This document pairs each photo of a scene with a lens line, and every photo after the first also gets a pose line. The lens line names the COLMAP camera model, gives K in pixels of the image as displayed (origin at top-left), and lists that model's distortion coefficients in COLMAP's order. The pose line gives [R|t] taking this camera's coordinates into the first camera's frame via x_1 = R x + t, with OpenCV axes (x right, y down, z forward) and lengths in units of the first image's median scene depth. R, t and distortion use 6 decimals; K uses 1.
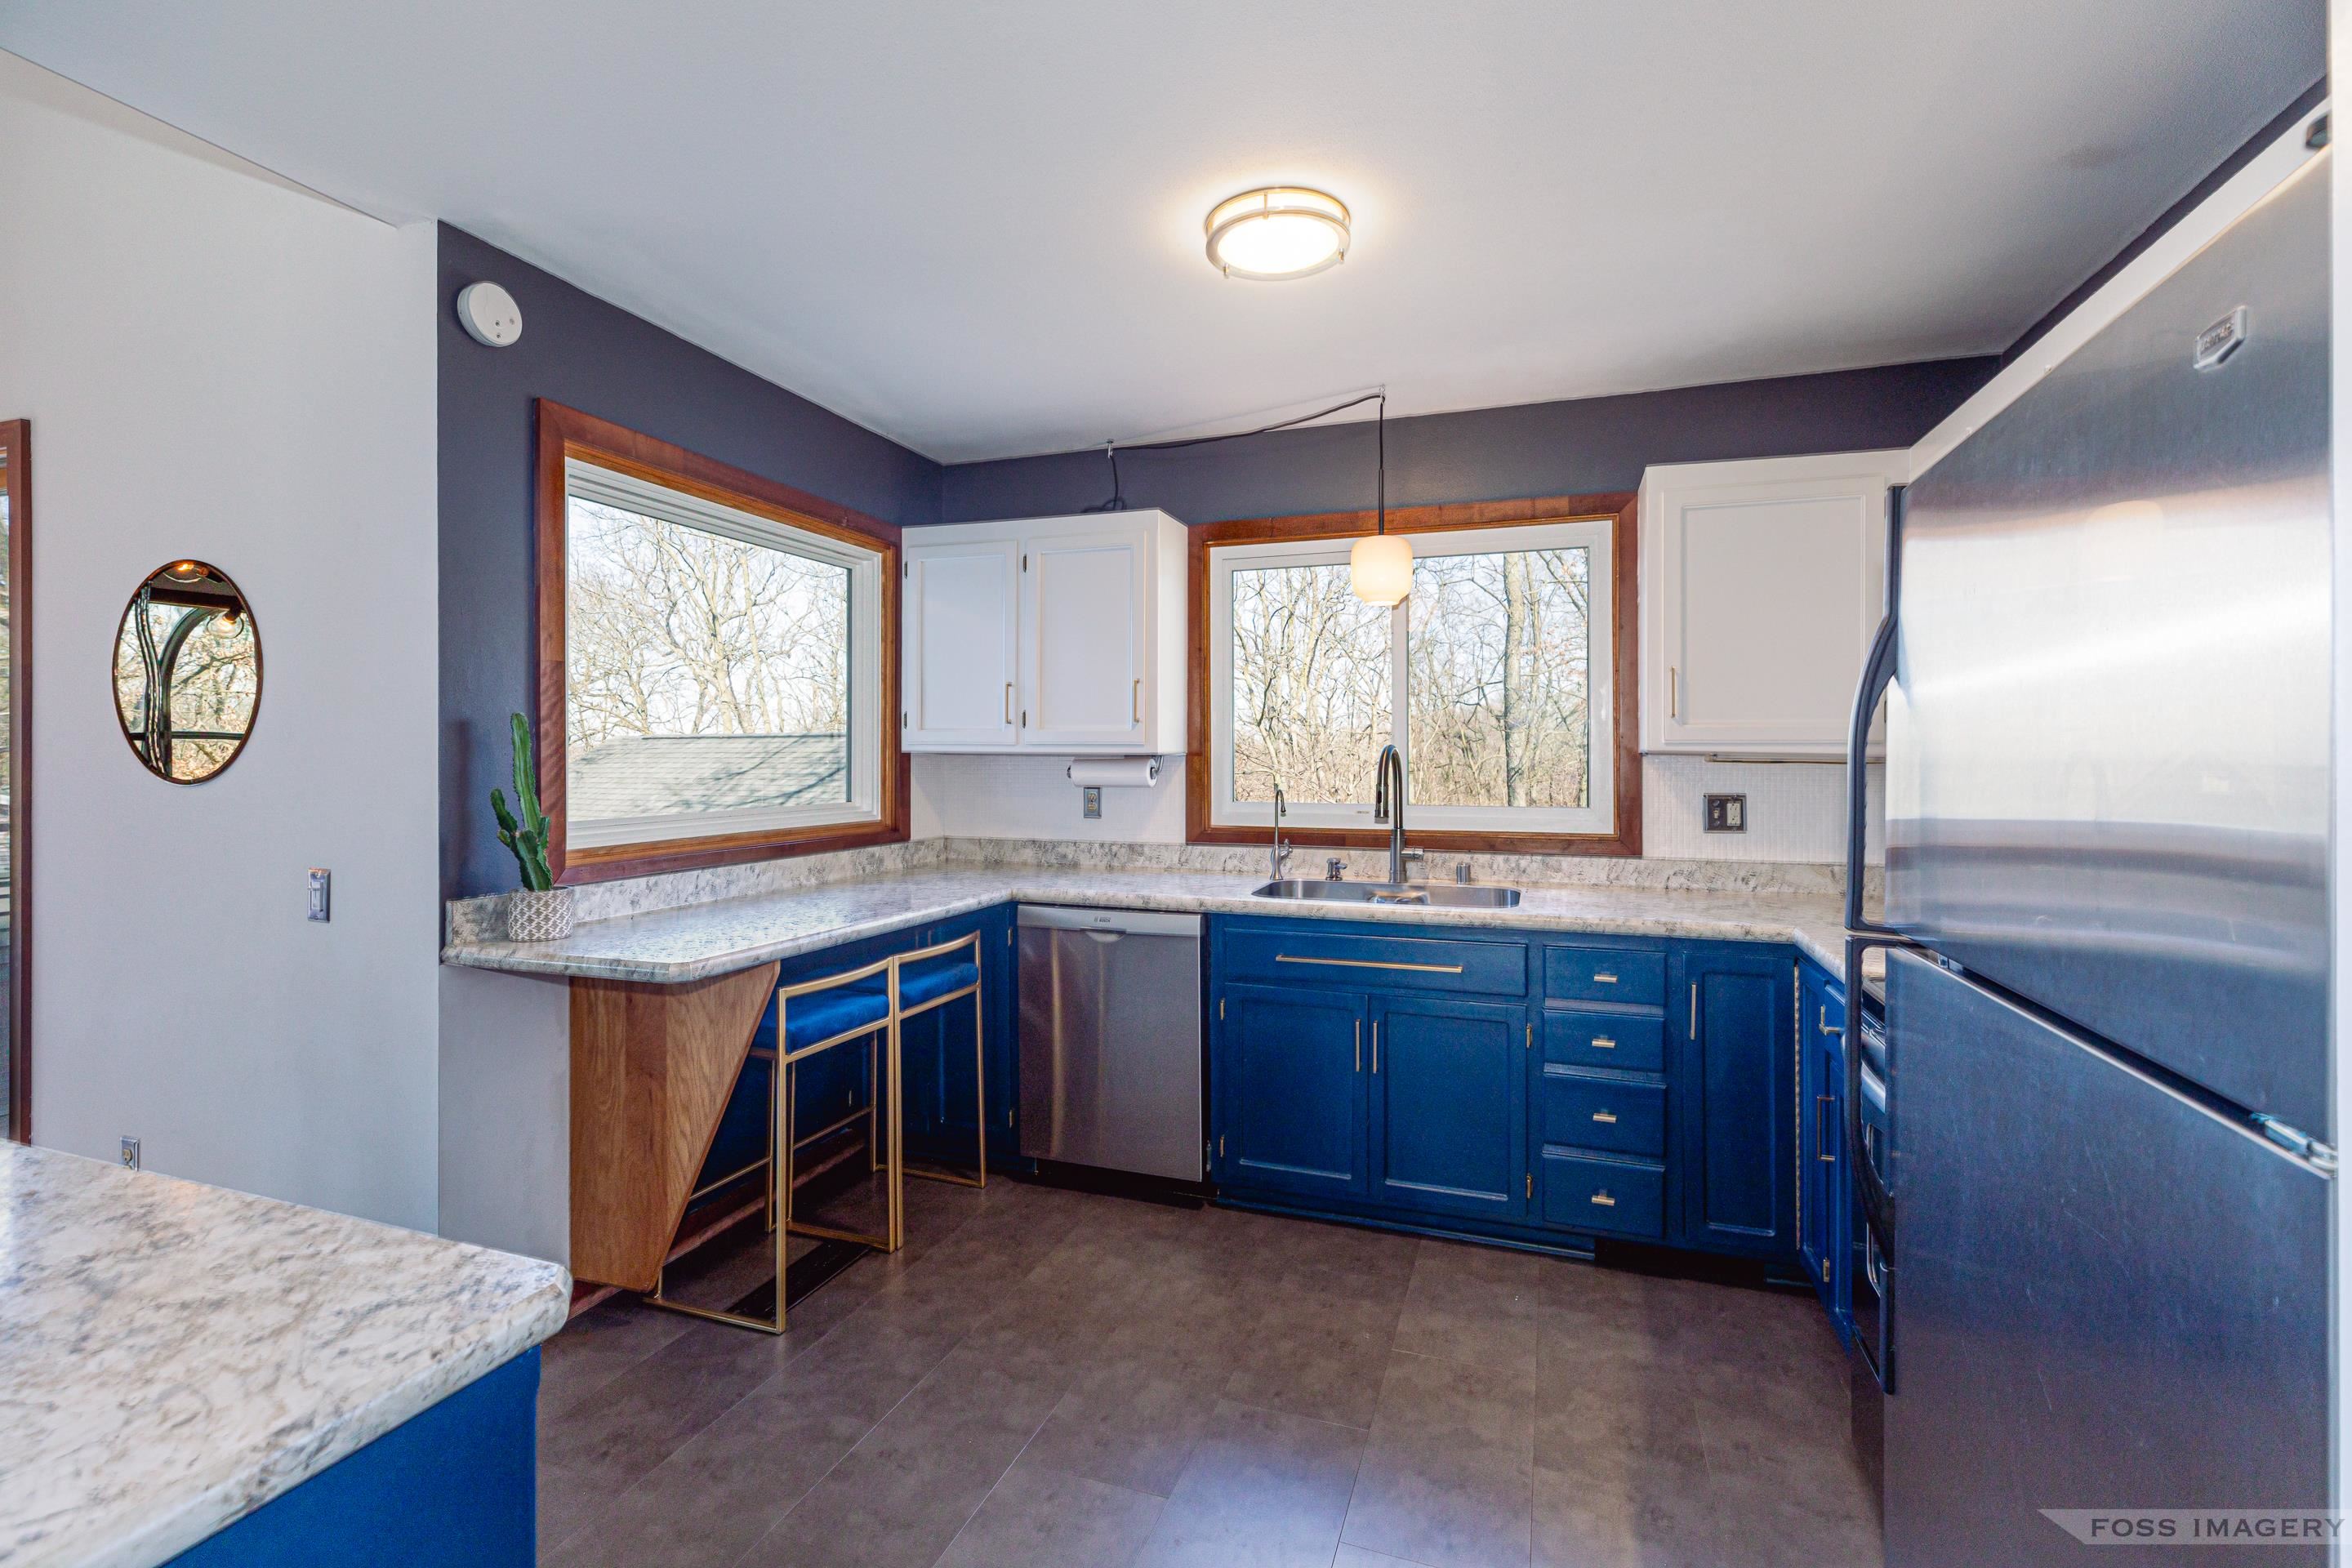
lens RADIAL K [[1057.2, 0, 1178.8], [0, 1057.2, 756.8], [0, 0, 1]] dist [0.000077, -0.000140]
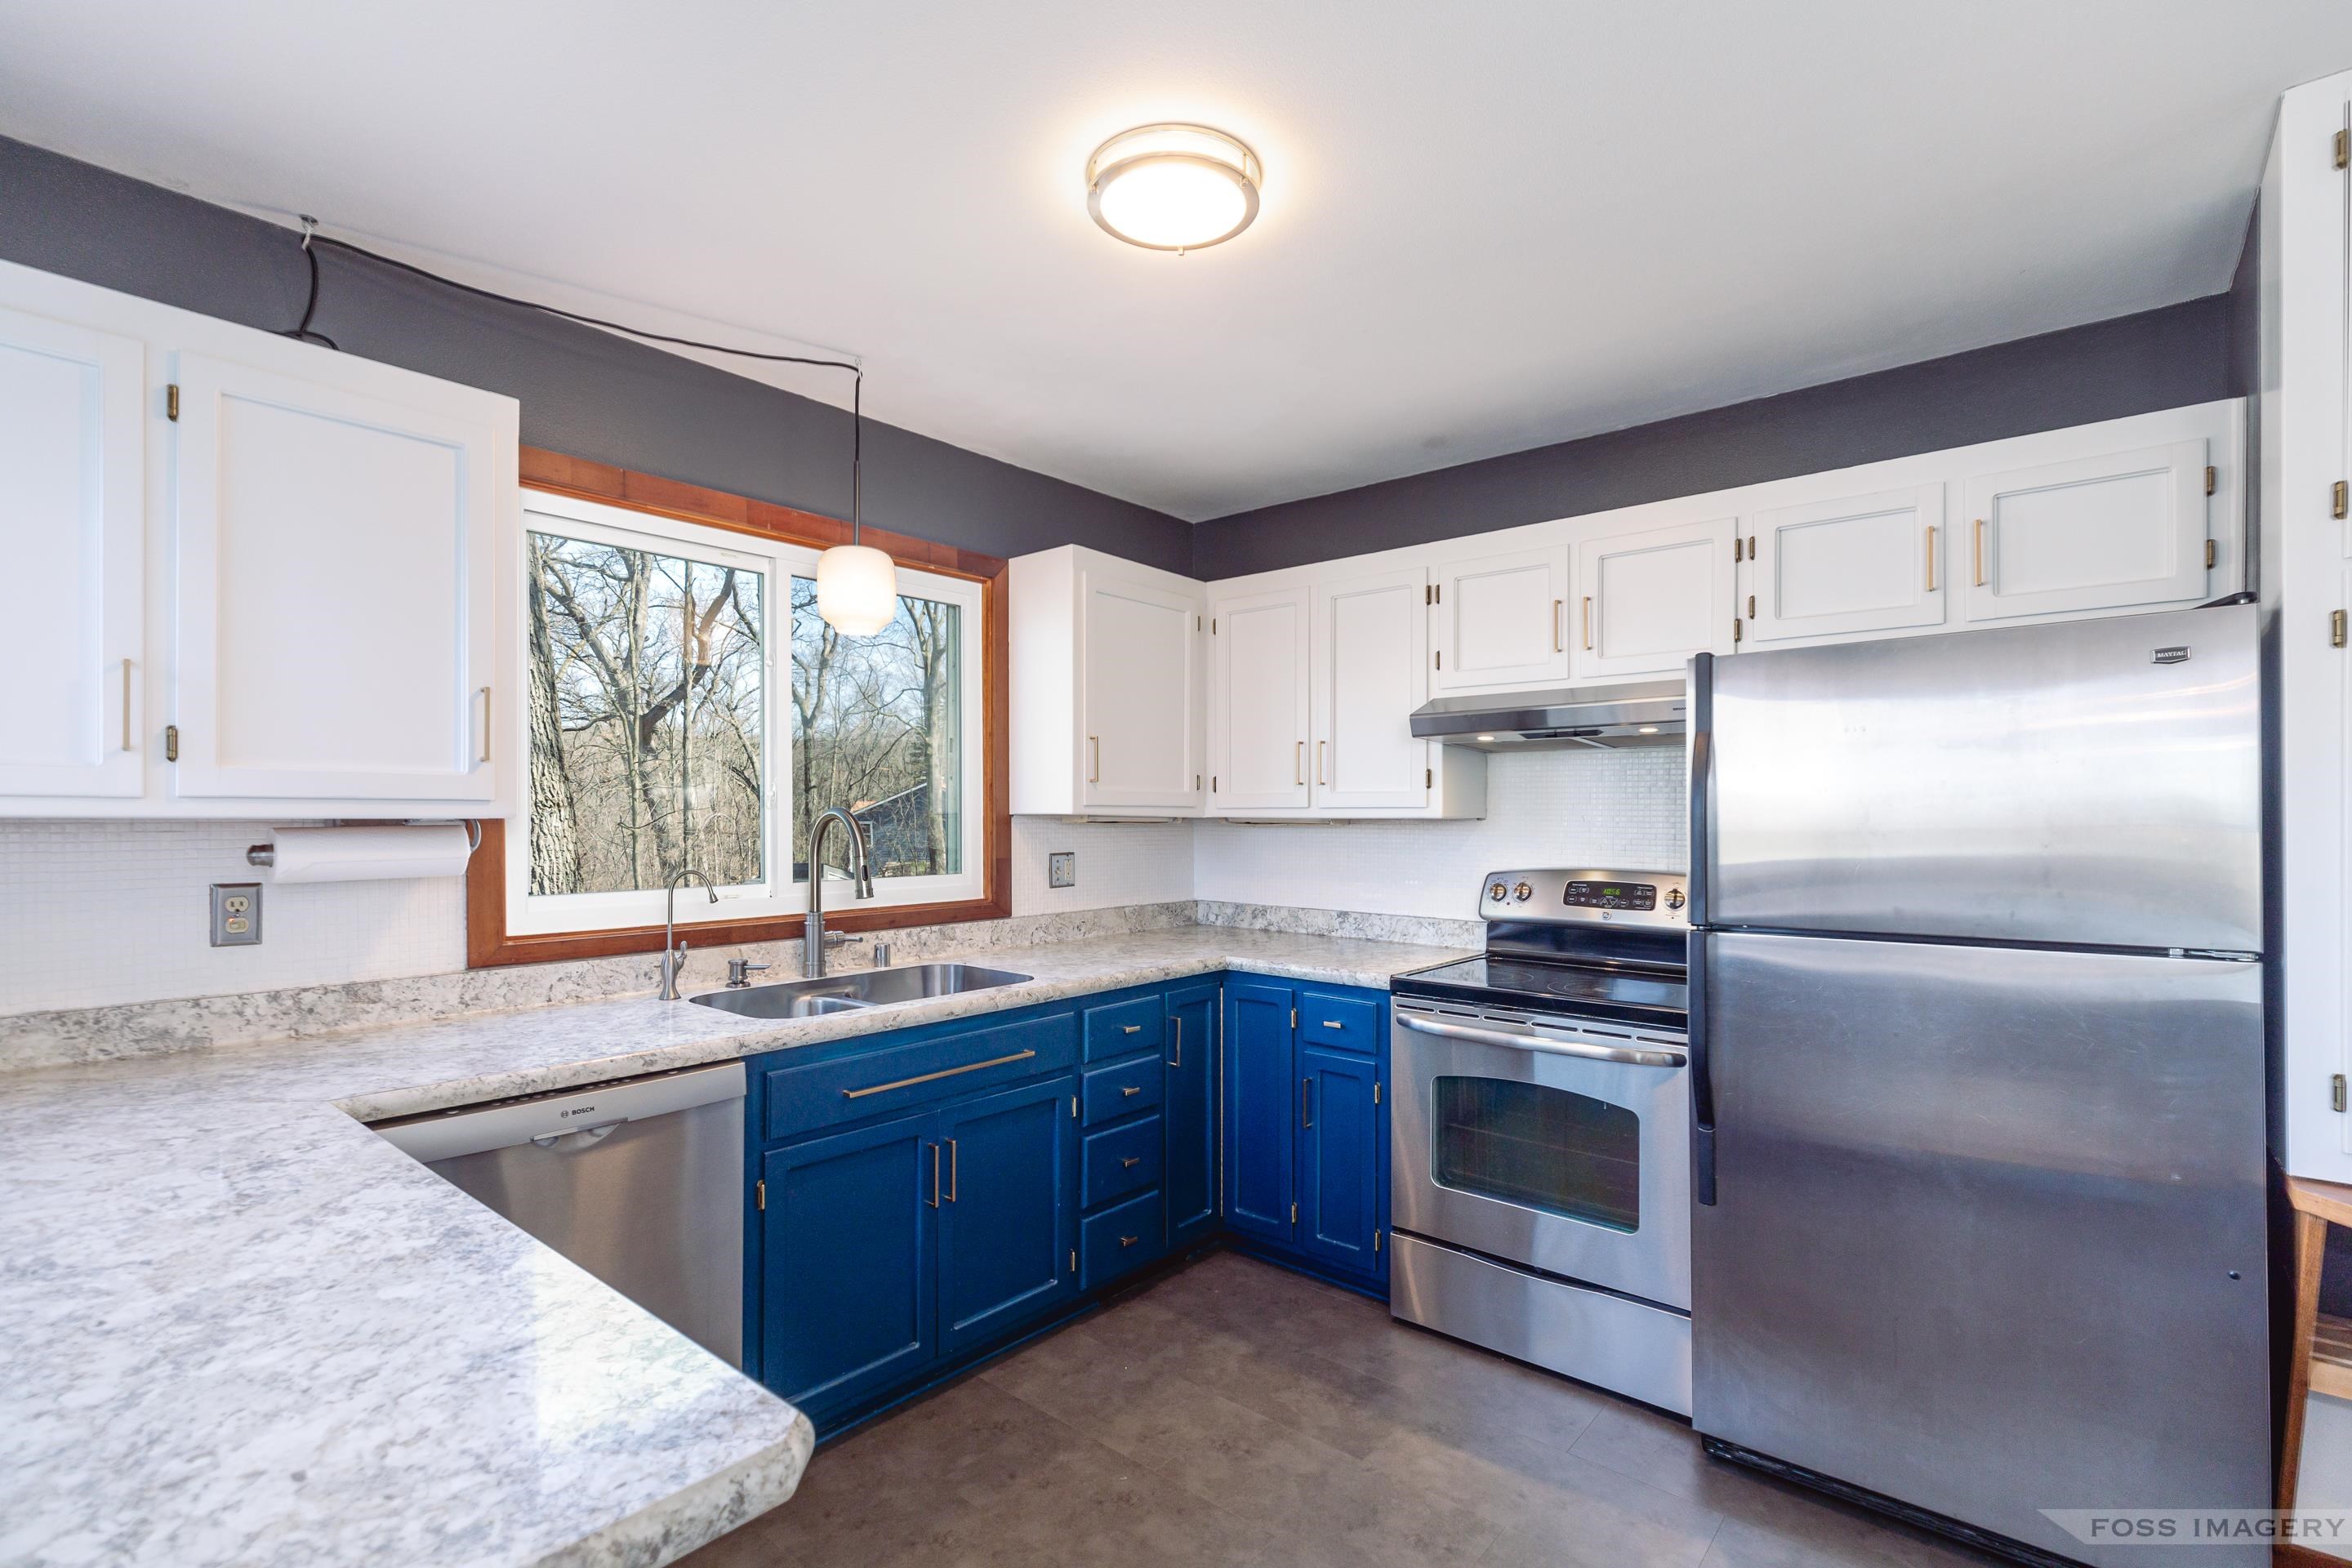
lens RADIAL K [[1071.2, 0, 1177.1], [0, 1071.2, 810.6], [0, 0, 1]] dist [0.016337, -0.000068]
pose [[0.350223, 0.002509, 0.936663, -0.488696], [0.000317, 0.999996, -0.002797, -0.005810], [-0.936666, 0.001277, 0.350221, 0.481202]]
